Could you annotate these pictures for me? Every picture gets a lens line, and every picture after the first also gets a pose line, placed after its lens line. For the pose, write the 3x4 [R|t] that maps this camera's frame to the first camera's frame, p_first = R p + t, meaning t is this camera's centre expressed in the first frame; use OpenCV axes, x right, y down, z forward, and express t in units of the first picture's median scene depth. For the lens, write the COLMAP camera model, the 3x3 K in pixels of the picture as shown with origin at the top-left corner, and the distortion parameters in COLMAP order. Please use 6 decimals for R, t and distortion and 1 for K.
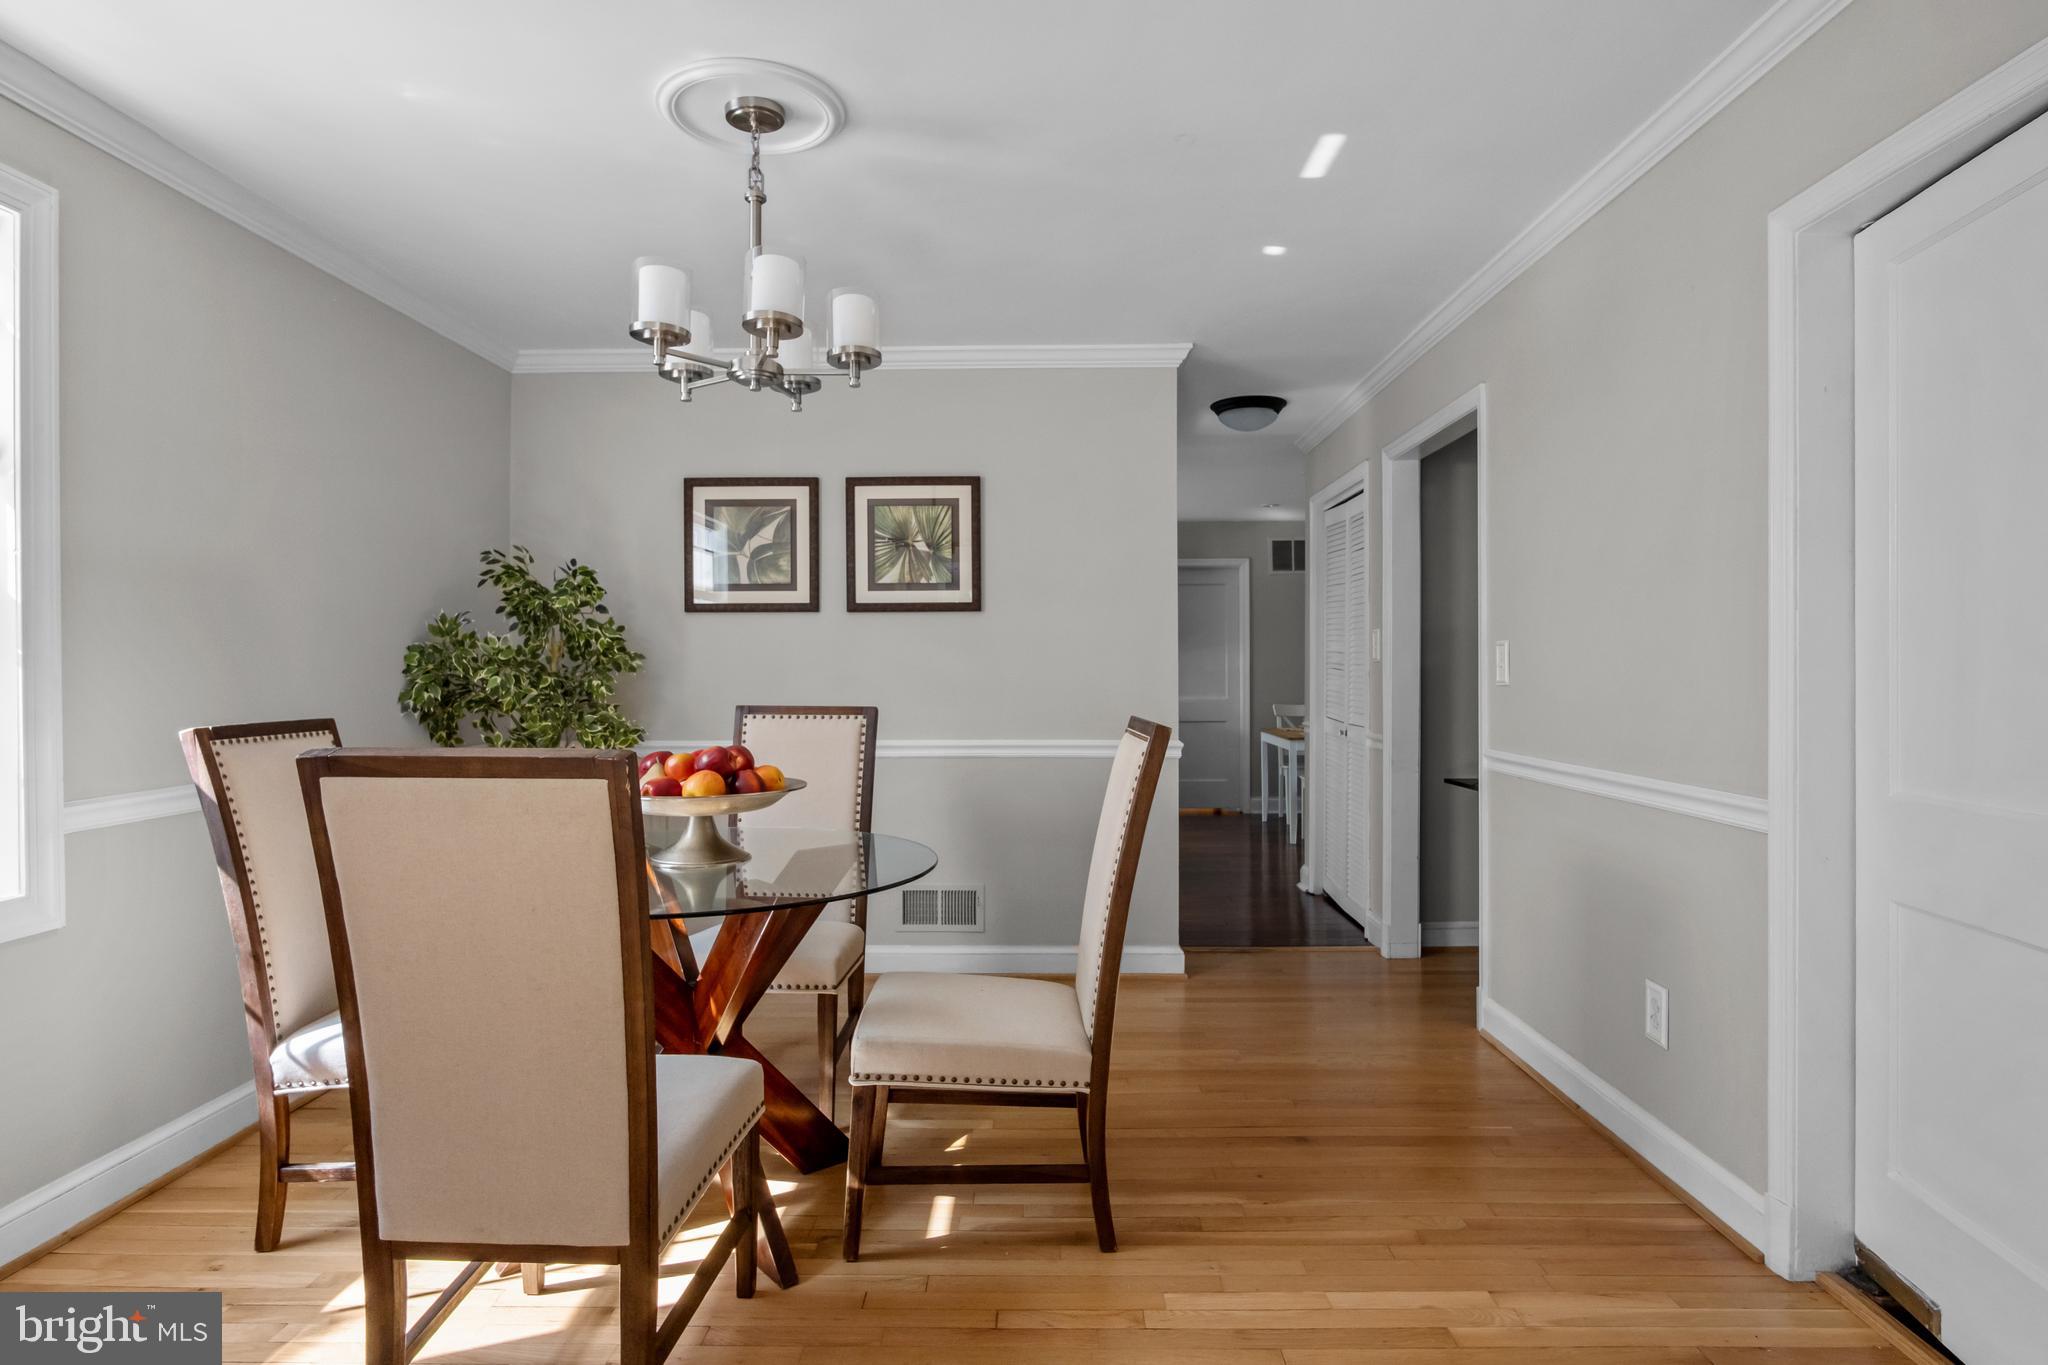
lens RADIAL K [[1100.5, 0, 1028.4], [0, 1100.5, 675.9], [0, 0, 1]] dist [-0.013755, -0.000441]
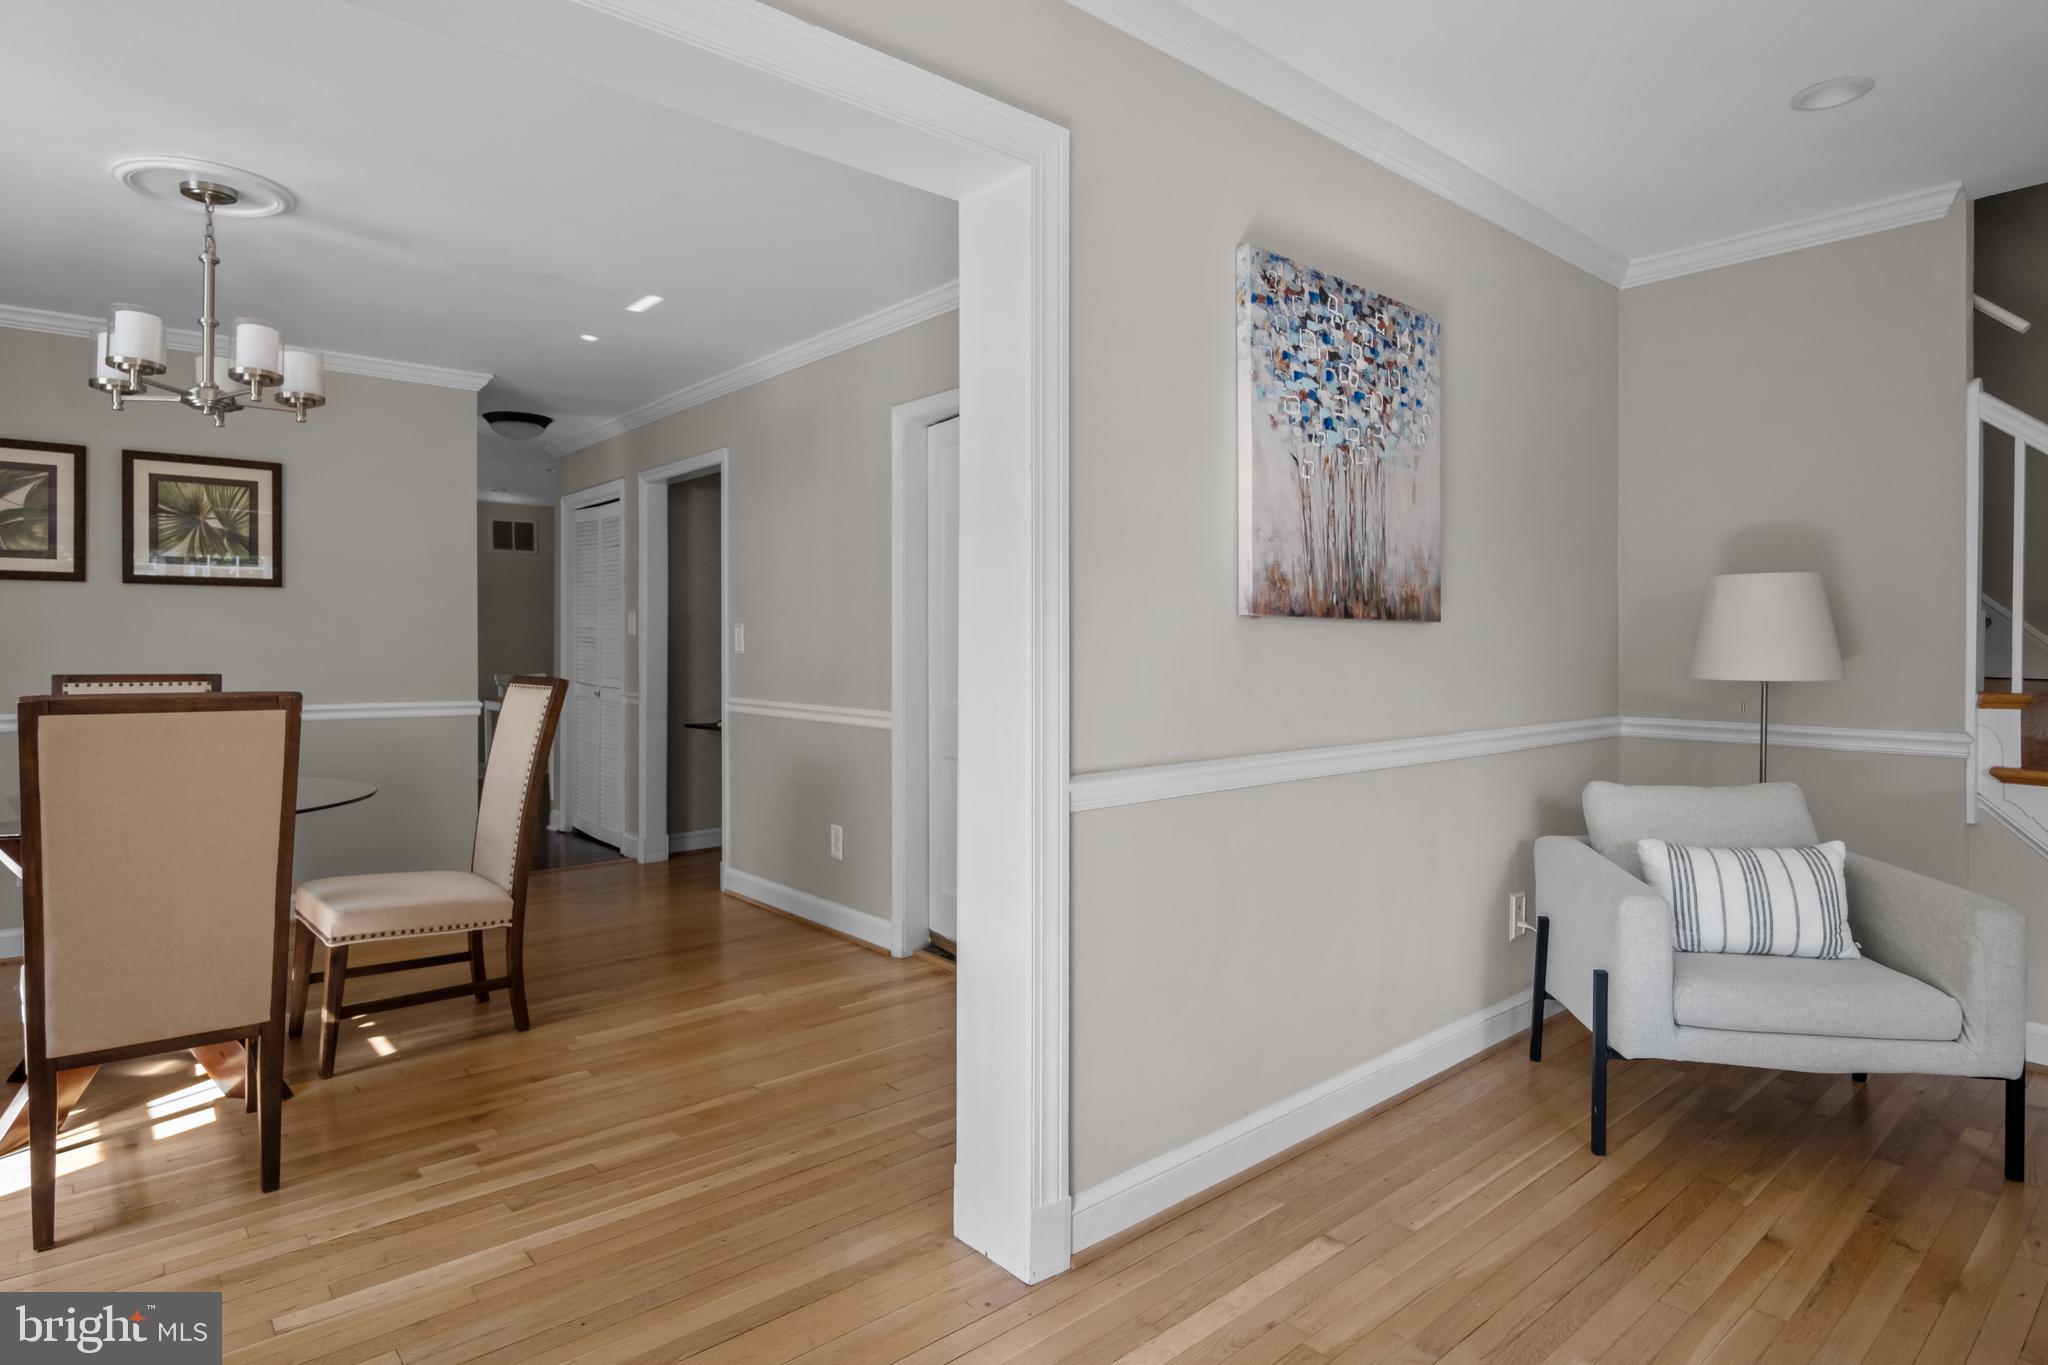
lens RADIAL K [[1103.9, 0, 1038.1], [0, 1103.9, 661.9], [0, 0, 1]] dist [-0.004207, -0.001668]
pose [[0.742338, -0.006447, 0.669995, -0.219383], [-0.001447, 0.999936, 0.011225, 0.001565], [-0.670024, -0.009302, 0.742281, -0.311396]]
